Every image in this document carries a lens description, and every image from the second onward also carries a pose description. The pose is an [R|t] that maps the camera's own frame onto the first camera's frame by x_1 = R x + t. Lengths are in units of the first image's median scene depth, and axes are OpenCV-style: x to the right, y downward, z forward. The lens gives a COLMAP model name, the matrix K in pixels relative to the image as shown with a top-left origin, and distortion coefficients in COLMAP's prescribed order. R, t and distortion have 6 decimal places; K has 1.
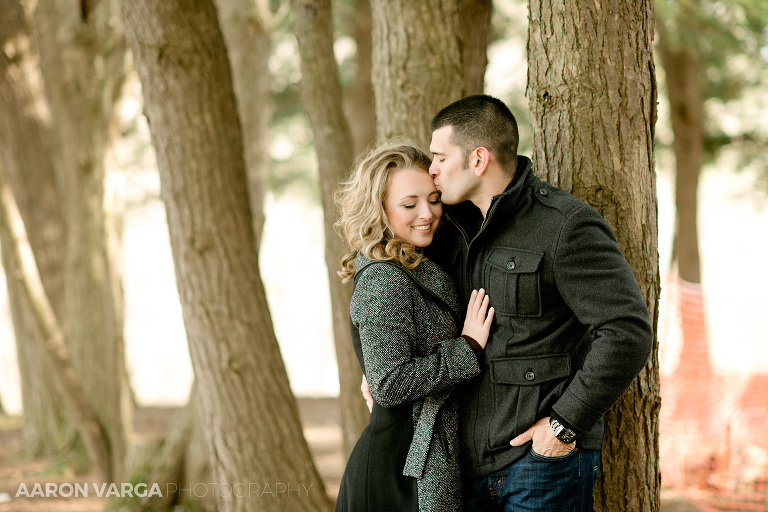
lens RADIAL K [[2097.3, 0, 384.0], [0, 2097.3, 256.0], [0, 0, 1]] dist [-0.001367, -0.116724]
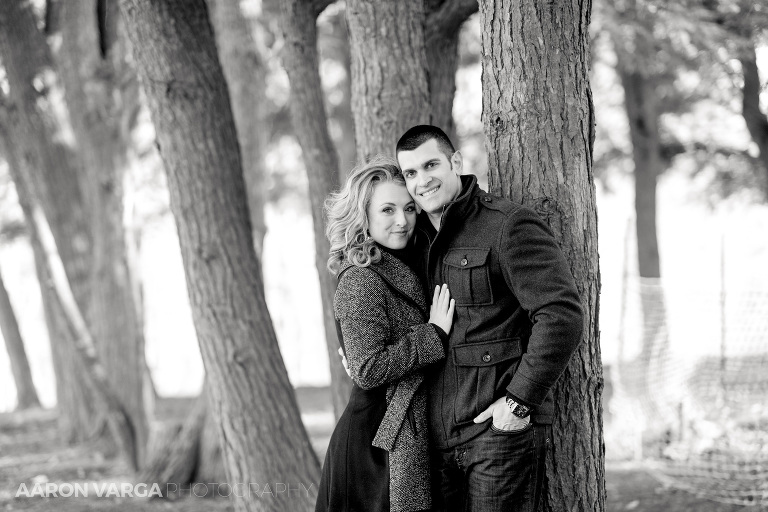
lens RADIAL K [[2070.7, 0, 384.1], [0, 2070.7, 290.8], [0, 0, 1]] dist [-0.004883, -0.464491]
pose [[0.999651, -0.020849, -0.016247, 0.027367], [0.021141, 0.999614, 0.018019, -0.003846], [0.015865, -0.018356, 0.999706, -0.131248]]
